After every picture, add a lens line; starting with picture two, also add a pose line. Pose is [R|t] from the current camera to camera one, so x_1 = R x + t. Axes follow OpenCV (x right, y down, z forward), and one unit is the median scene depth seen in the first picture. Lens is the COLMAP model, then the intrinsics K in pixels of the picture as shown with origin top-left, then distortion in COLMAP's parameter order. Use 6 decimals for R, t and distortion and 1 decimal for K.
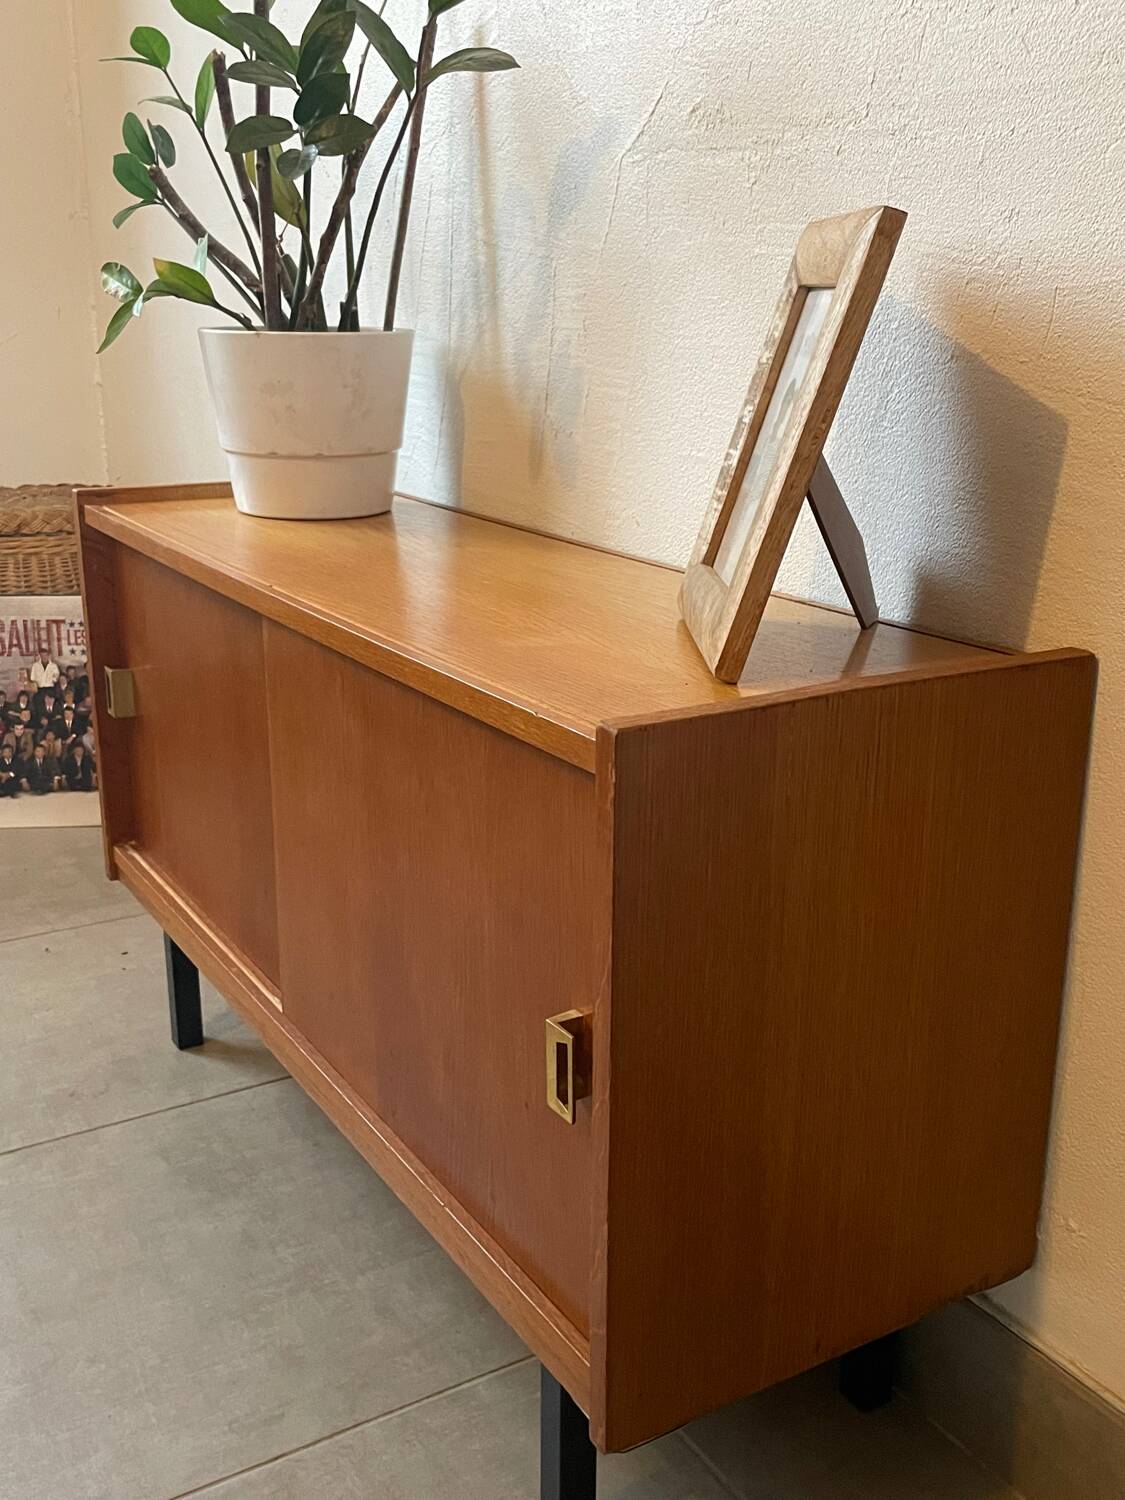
lens RADIAL K [[1518.1, 0, 568.9], [0, 1518.1, 758.2], [0, 0, 1]] dist [0.054504, 0.000000]
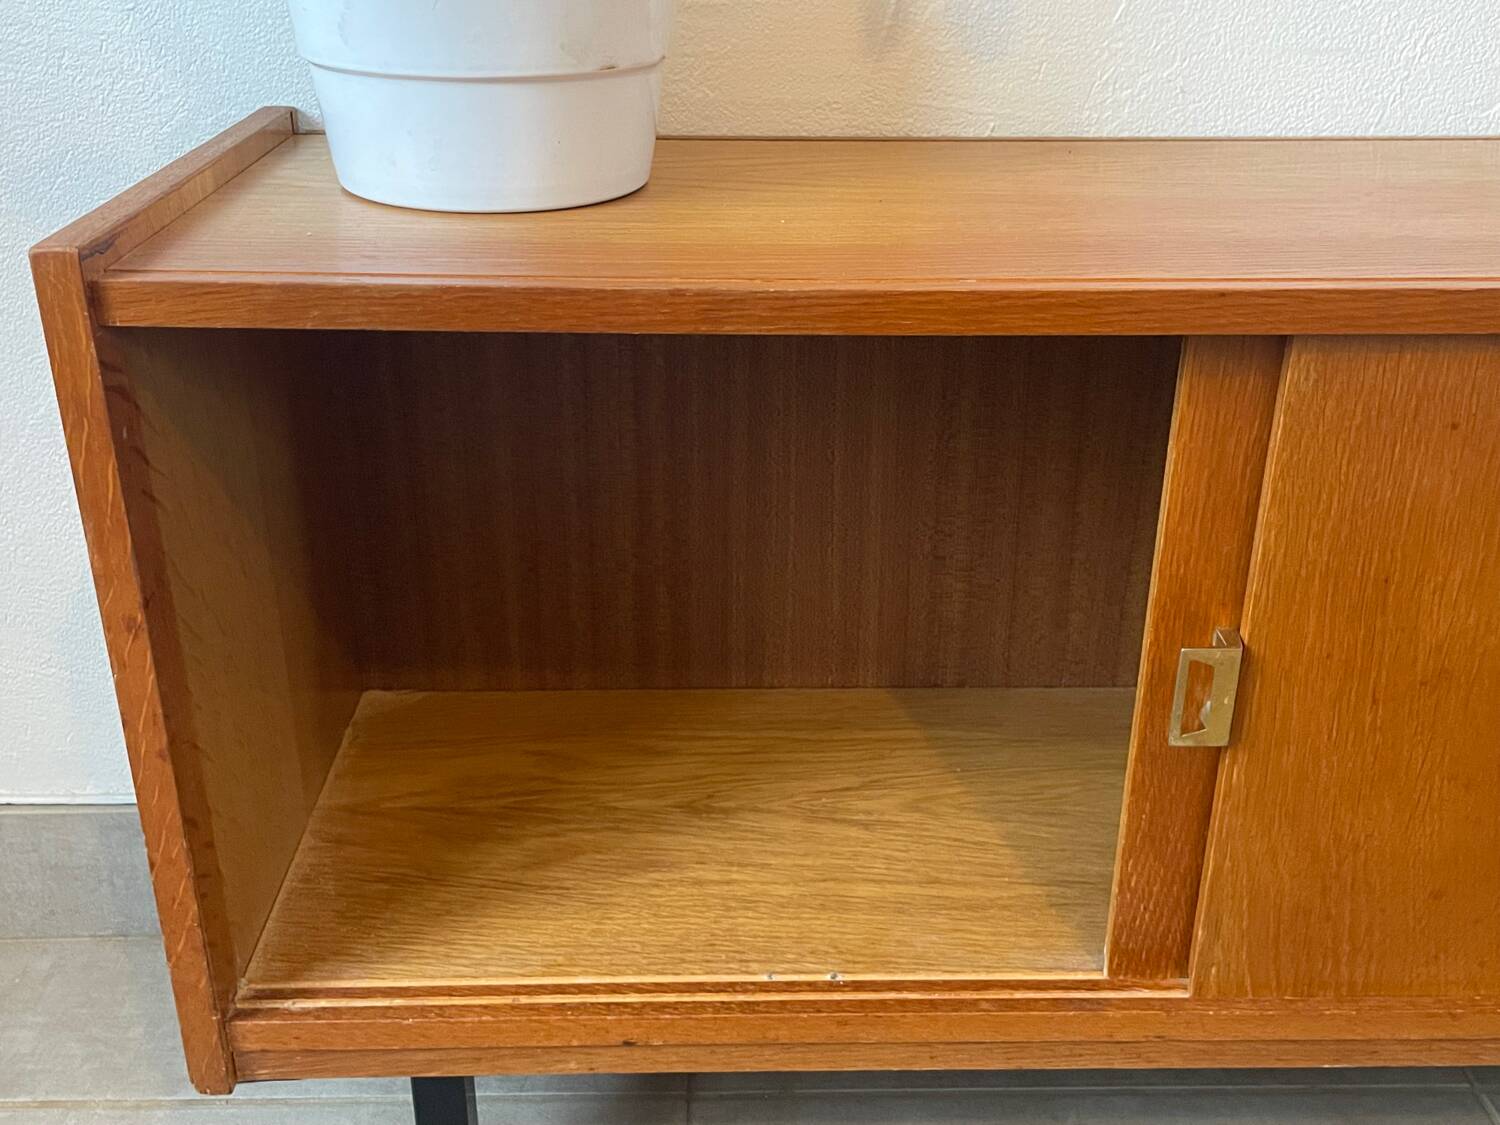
lens RADIAL K [[1518.1, 0, 751.5], [0, 1518.1, 554.4], [0, 0, 1]] dist [0.054504, 0.000000]
pose [[0.501153, -0.370452, 0.782056, -0.665443], [0.246974, 0.927377, 0.281026, -0.201362], [-0.829367, 0.052310, 0.556250, 0.782826]]
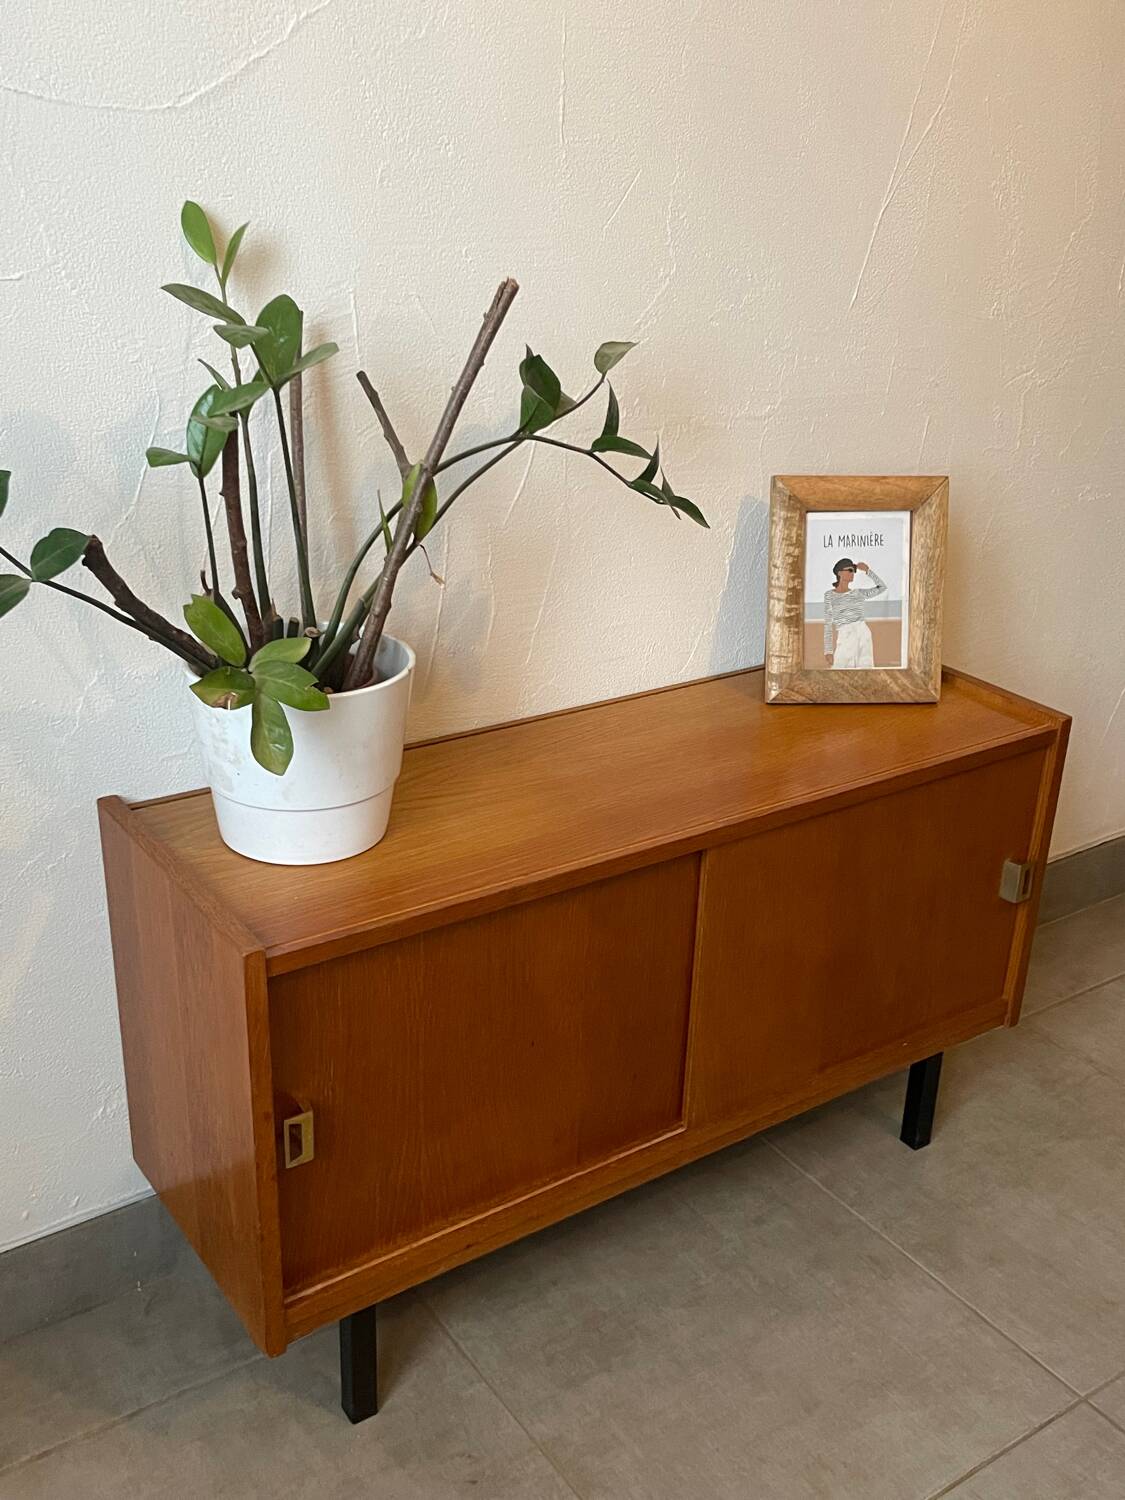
lens RADIAL K [[1518.1, 0, 559.9], [0, 1518.1, 769.8], [0, 0, 1]] dist [0.054504, 0.000000]
pose [[-0.056014, -0.414964, 0.908112, -1.196762], [0.257843, 0.872675, 0.414675, -0.643806], [-0.964562, 0.257378, 0.058113, 0.930909]]
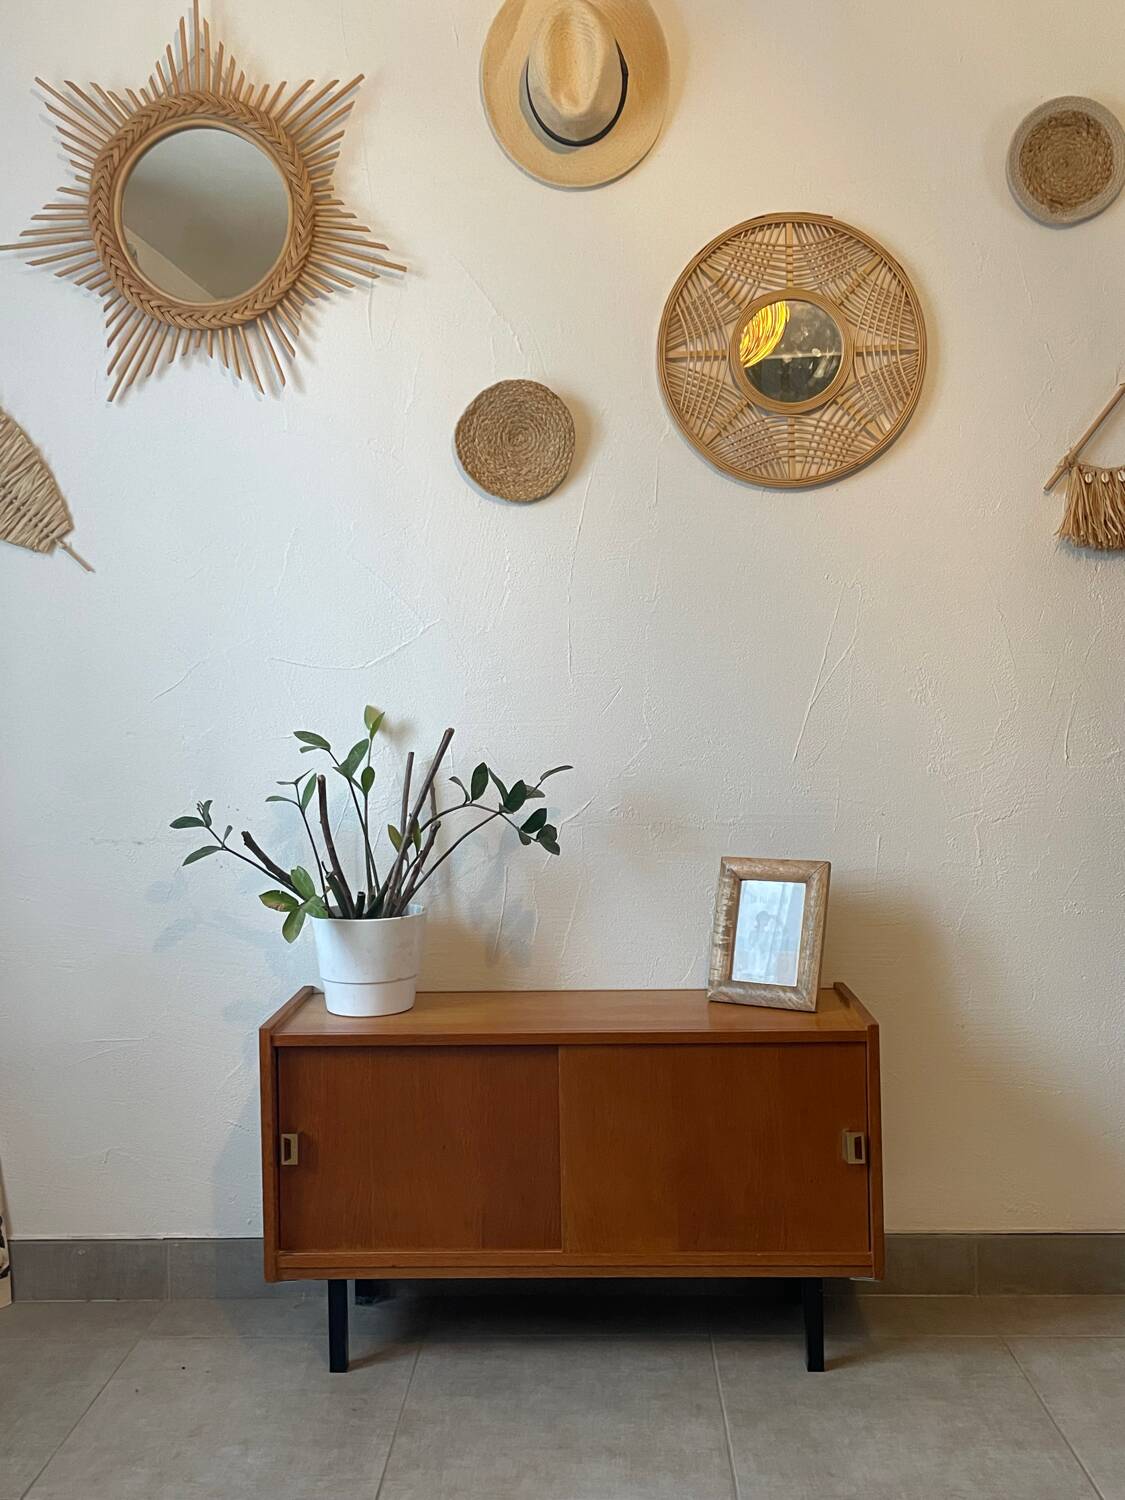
lens RADIAL K [[1383.0, 0, 562.3], [0, 1383.0, 735.8], [0, 0, 1]] dist [0.049763, 0.000000]
pose [[0.547328, -0.037791, 0.836065, -1.642991], [0.264040, 0.955758, -0.129652, -0.234569], [-0.794176, 0.291717, 0.533091, -0.157712]]
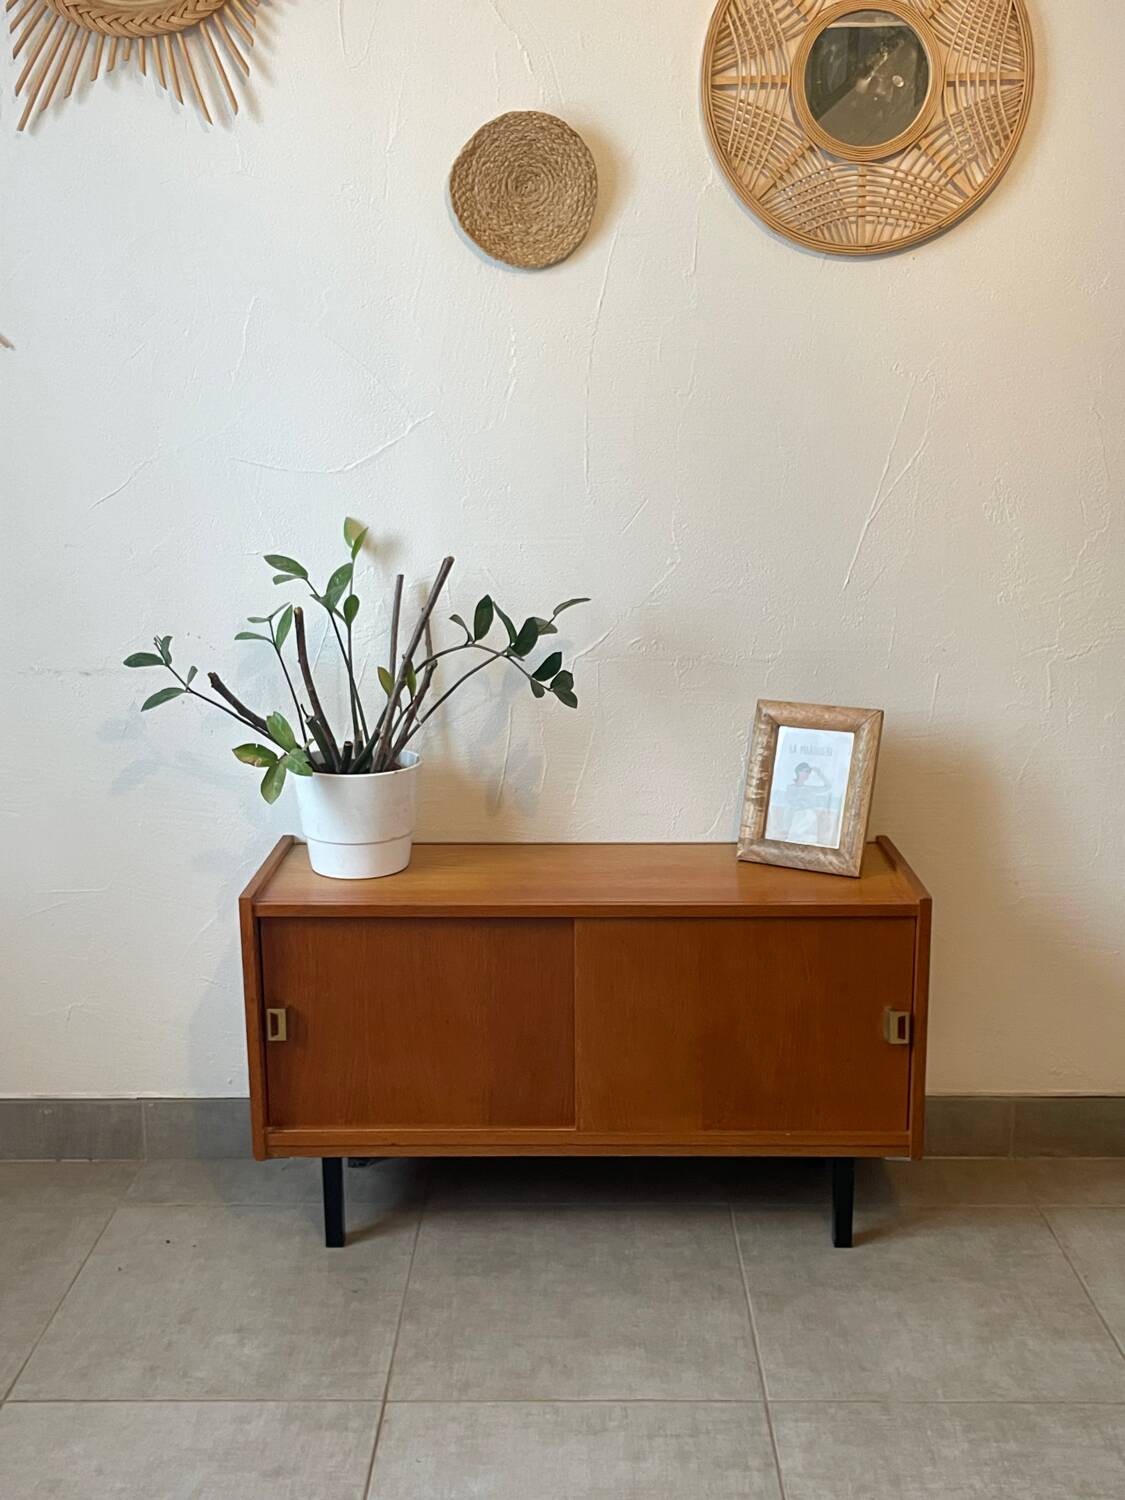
lens RADIAL K [[1518.1, 0, 561.5], [0, 1518.1, 754.4], [0, 0, 1]] dist [0.054504, 0.000000]
pose [[0.531019, -0.197769, 0.823958, -1.583670], [0.256853, 0.964201, 0.065895, -0.385908], [-0.807493, 0.176645, 0.562807, -0.094456]]
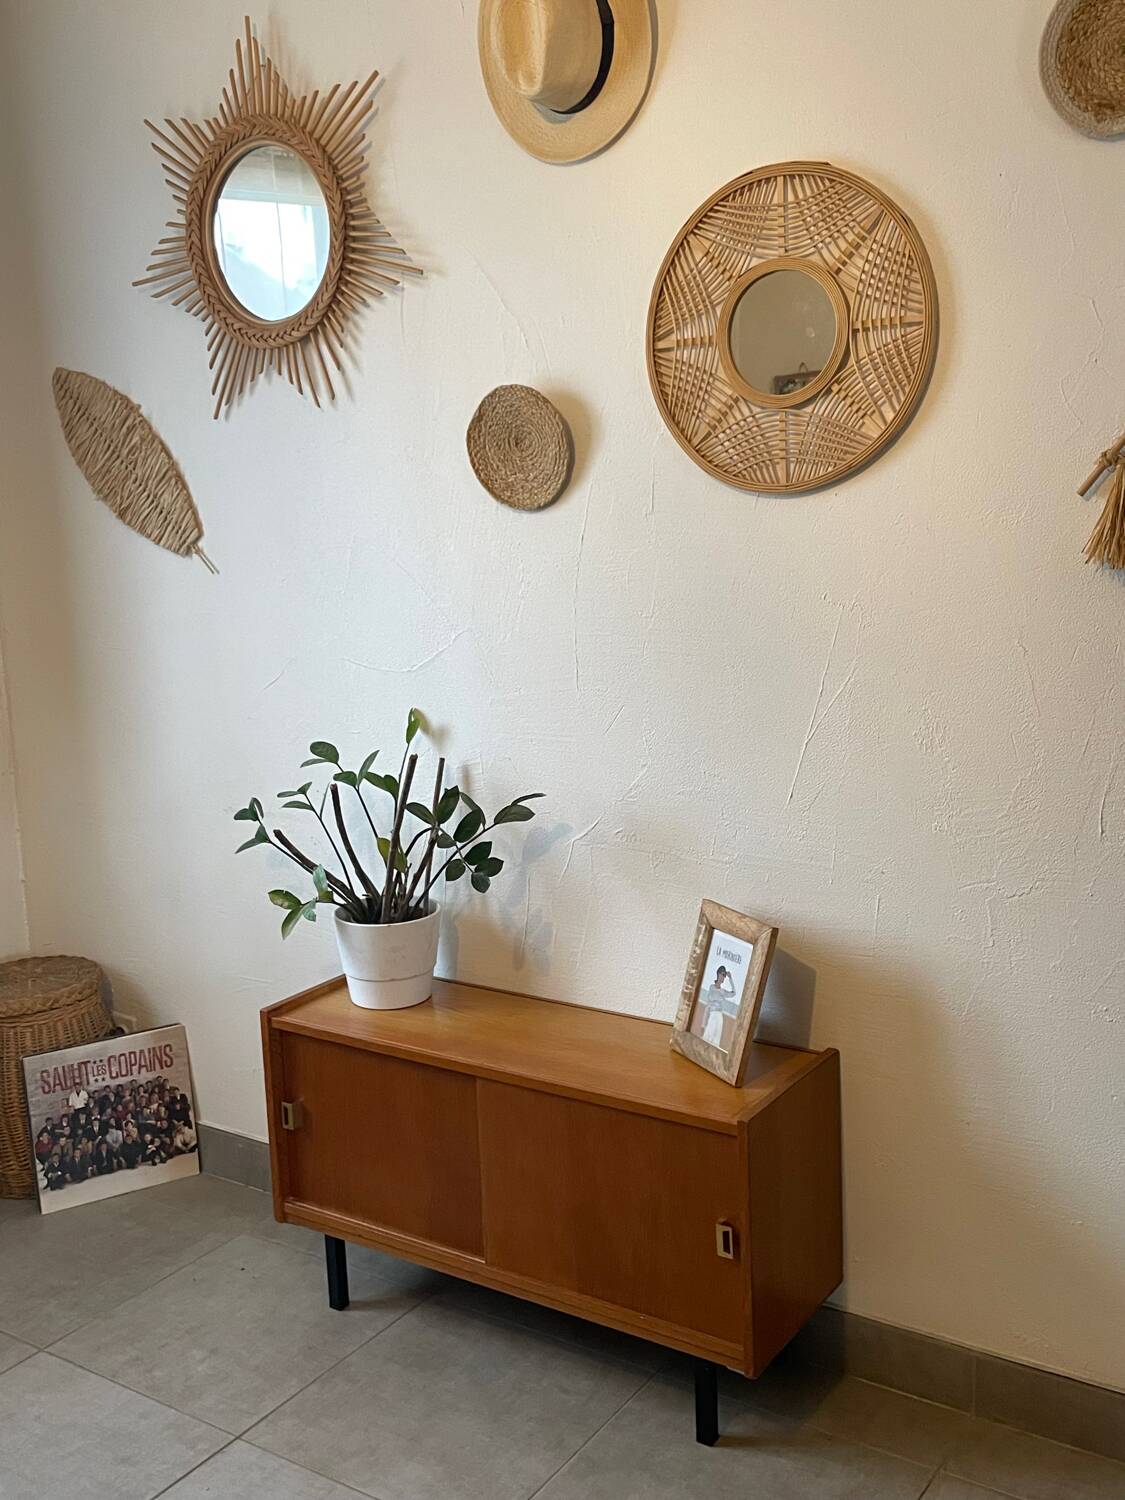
lens RADIAL K [[1518.1, 0, 554.2], [0, 1518.1, 745.0], [0, 0, 1]] dist [0.054504, 0.000000]
pose [[0.908104, -0.112642, 0.403311, -0.846743], [0.164567, 0.981646, -0.096376, -0.303782], [-0.385053, 0.153891, 0.909974, -1.021793]]
